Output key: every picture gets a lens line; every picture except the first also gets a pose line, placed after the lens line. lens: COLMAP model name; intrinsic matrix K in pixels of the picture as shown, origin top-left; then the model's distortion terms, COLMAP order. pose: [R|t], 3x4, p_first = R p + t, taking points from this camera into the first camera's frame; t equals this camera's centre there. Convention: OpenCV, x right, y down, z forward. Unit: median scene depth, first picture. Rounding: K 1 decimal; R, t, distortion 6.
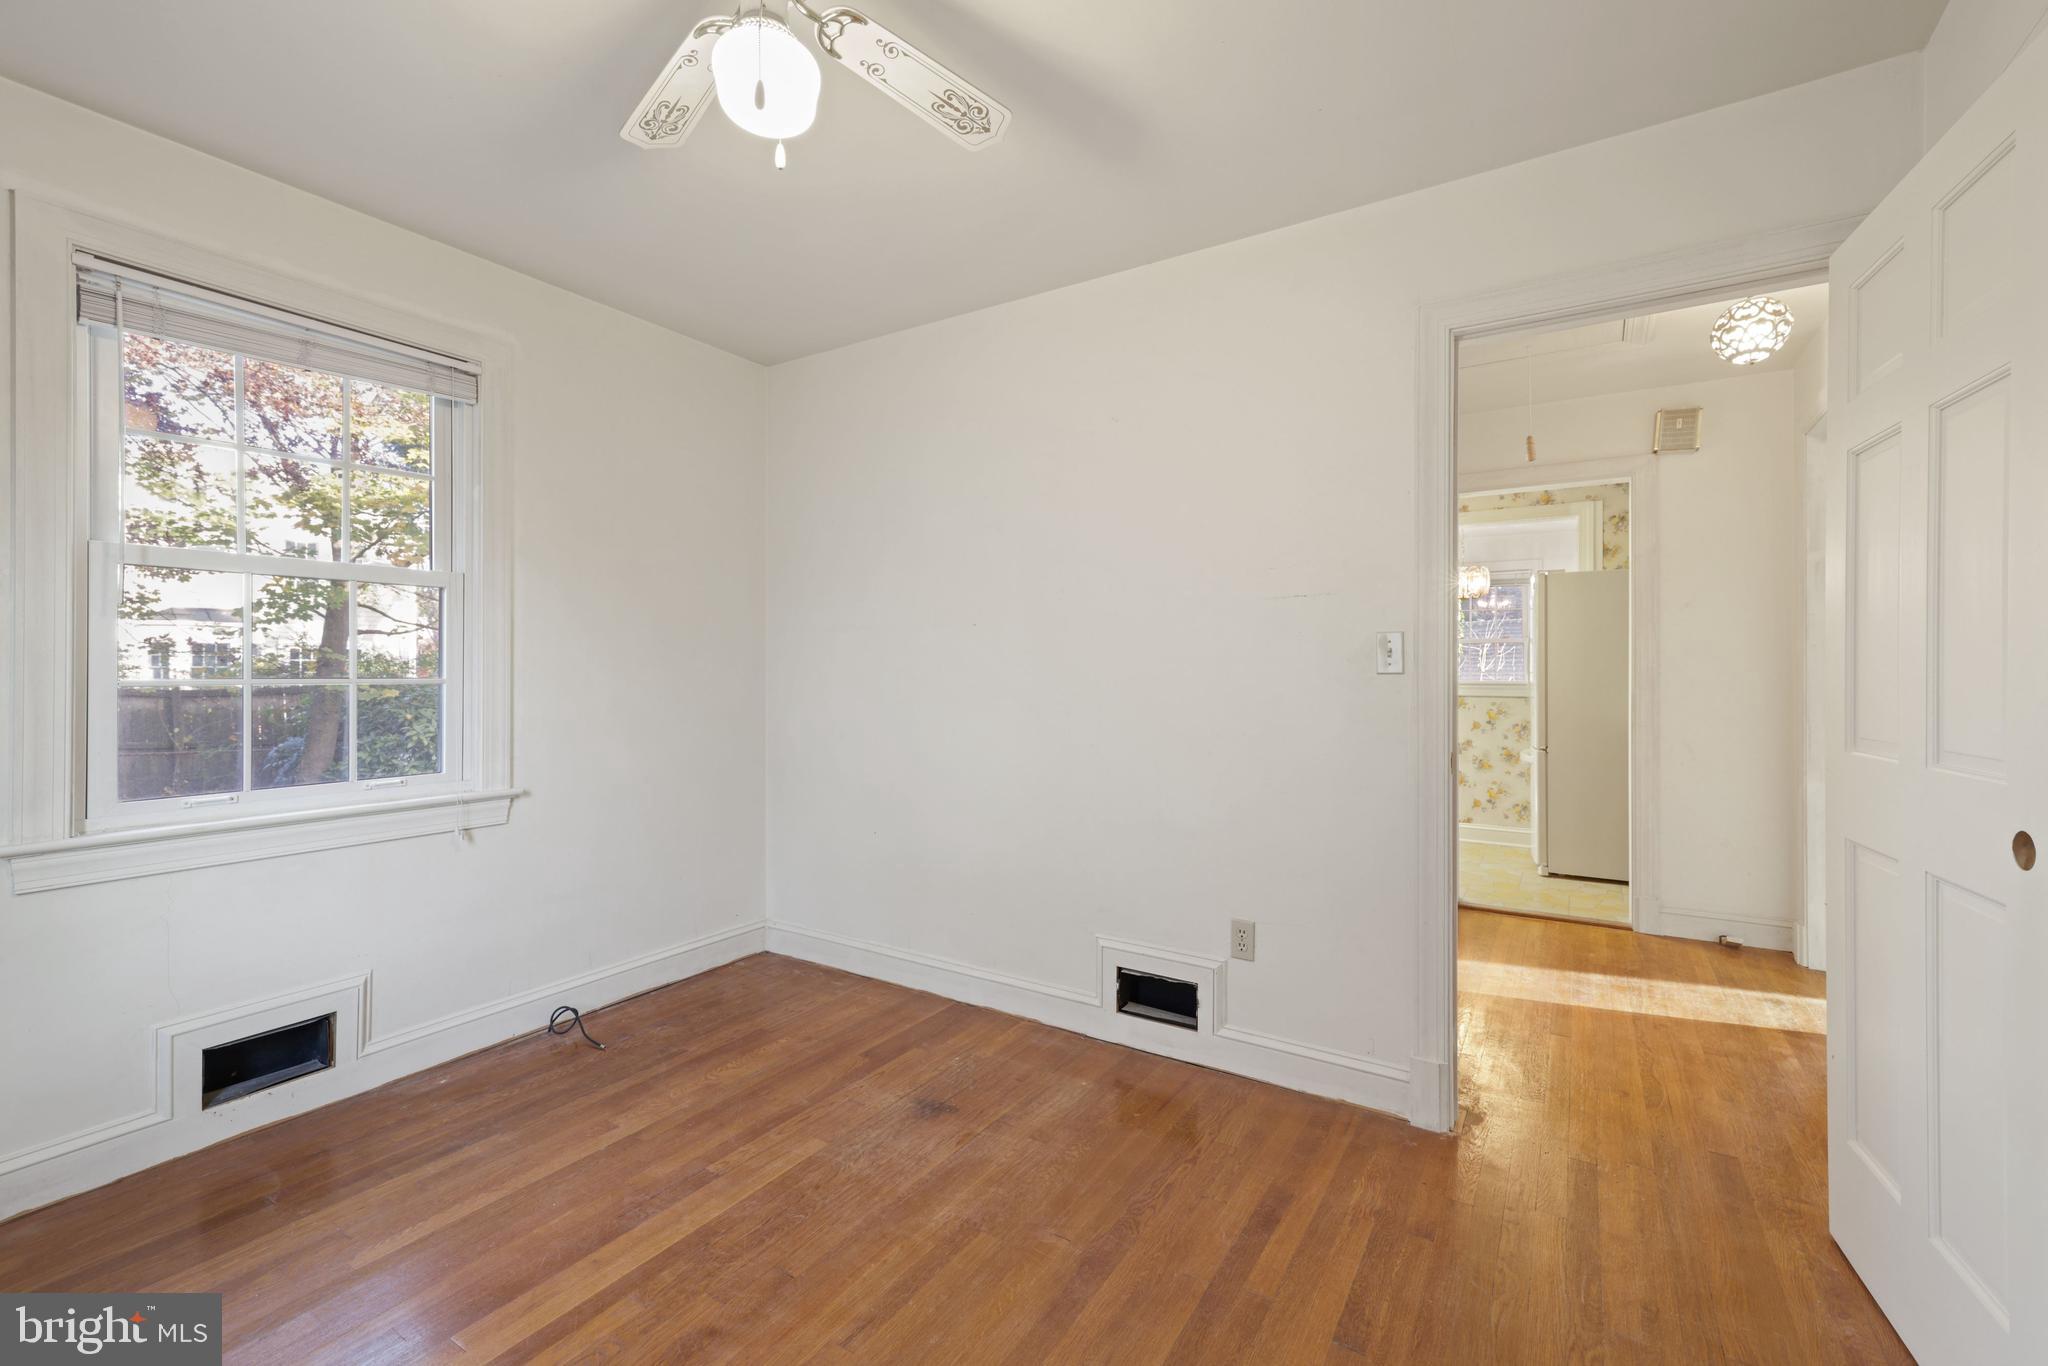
lens RADIAL K [[866.3, 0, 1020.7], [0, 866.3, 674.7], [0, 0, 1]] dist [0.000731, 0.000190]
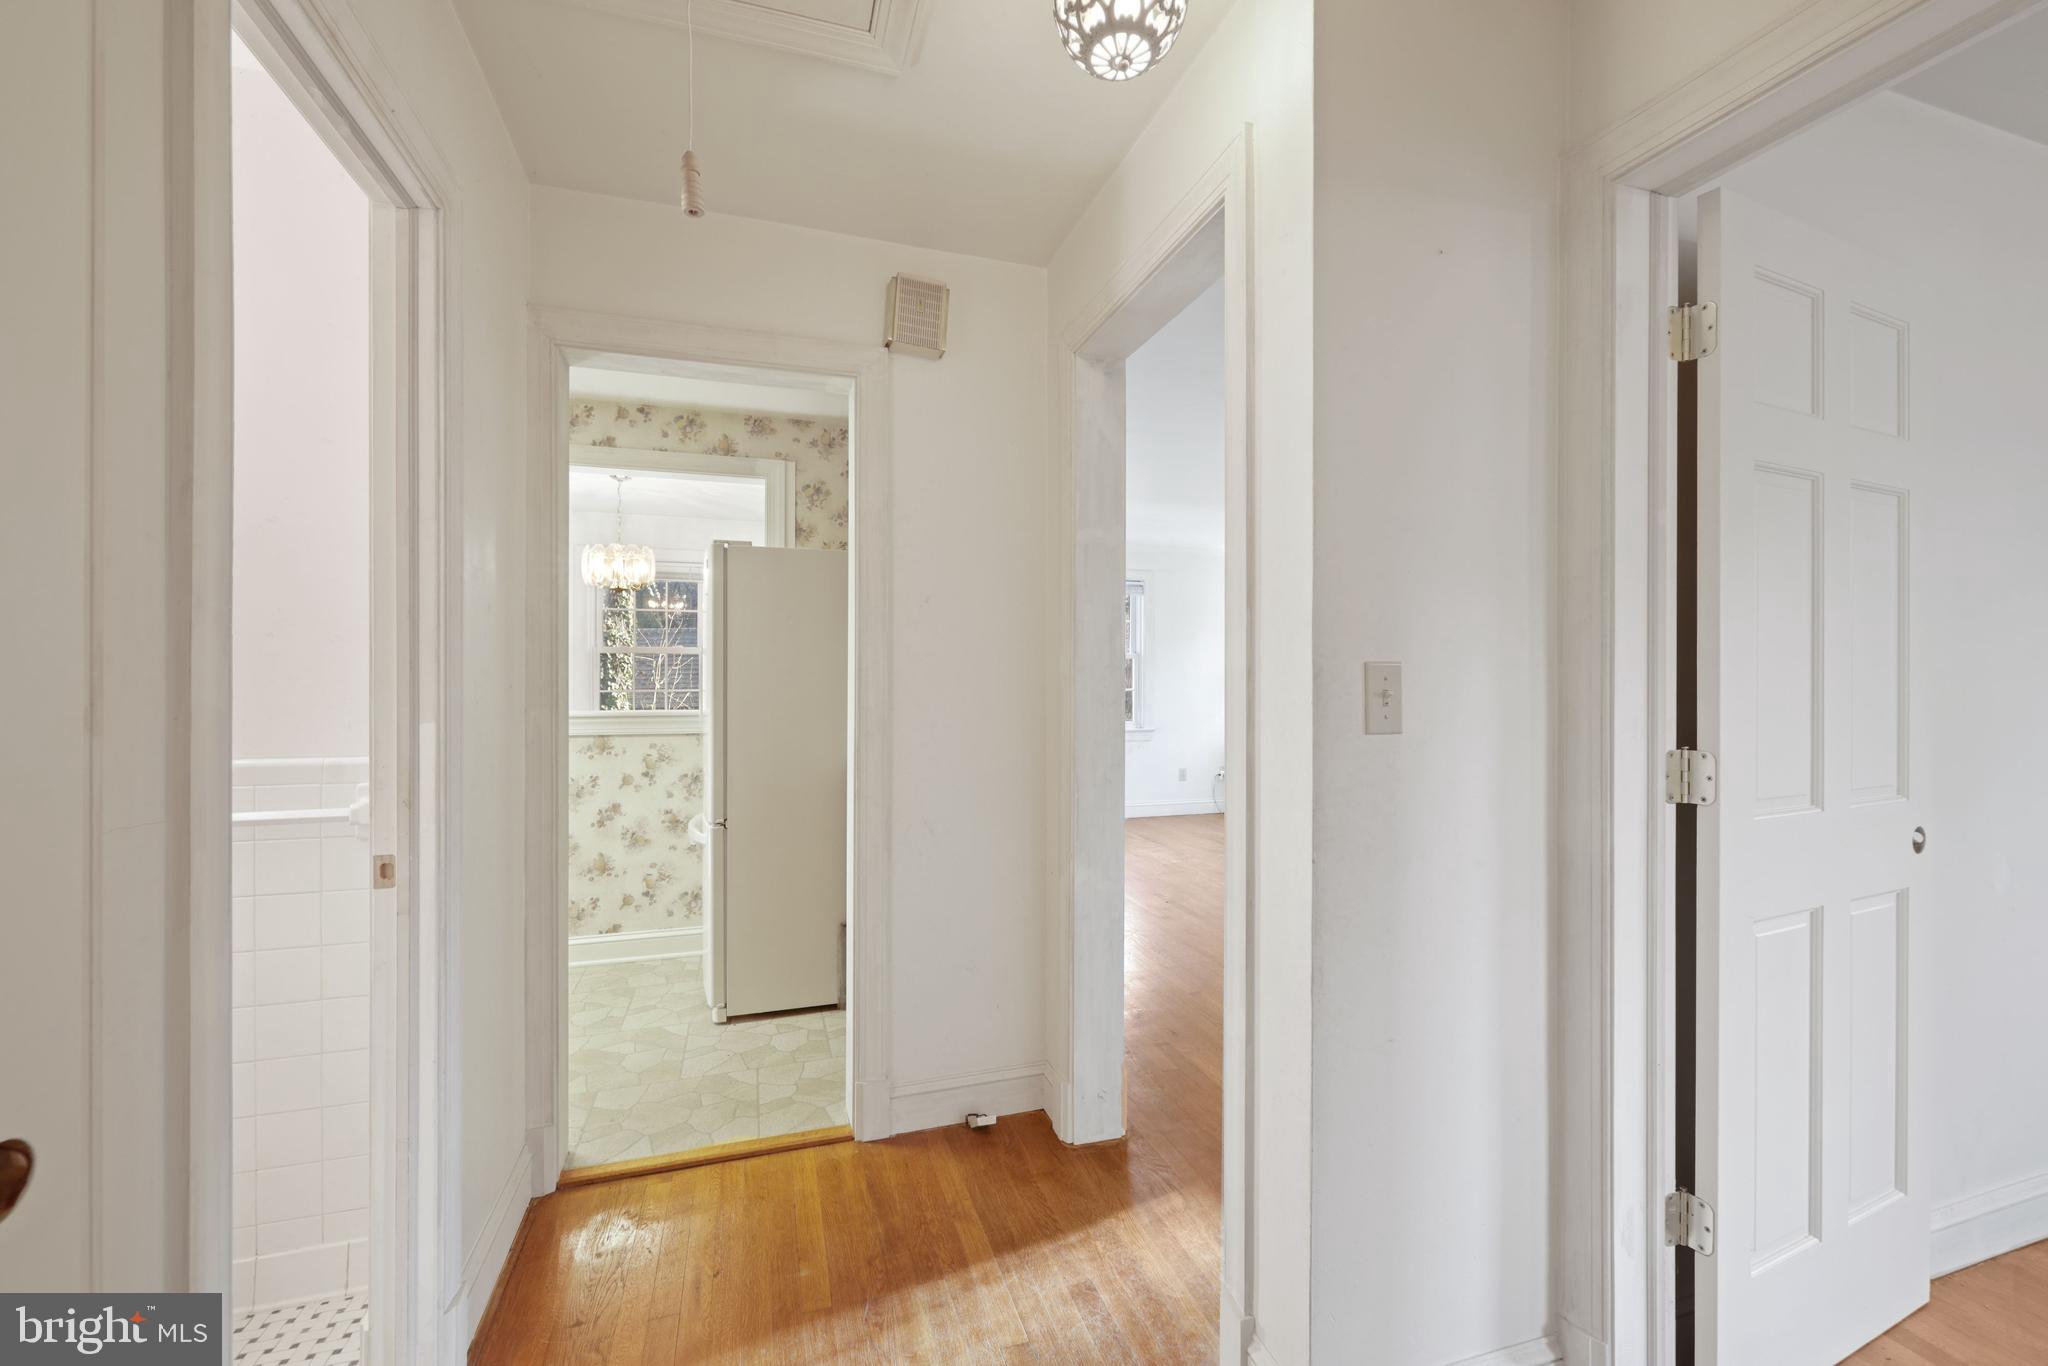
lens RADIAL K [[866.3, 0, 1020.7], [0, 866.3, 674.7], [0, 0, 1]] dist [0.000731, 0.000190]
pose [[0.641463, 0.008561, 0.767106, 0.227452], [0.001822, 0.999918, -0.012683, -0.012550], [-0.767152, 0.009533, 0.641395, 0.374786]]
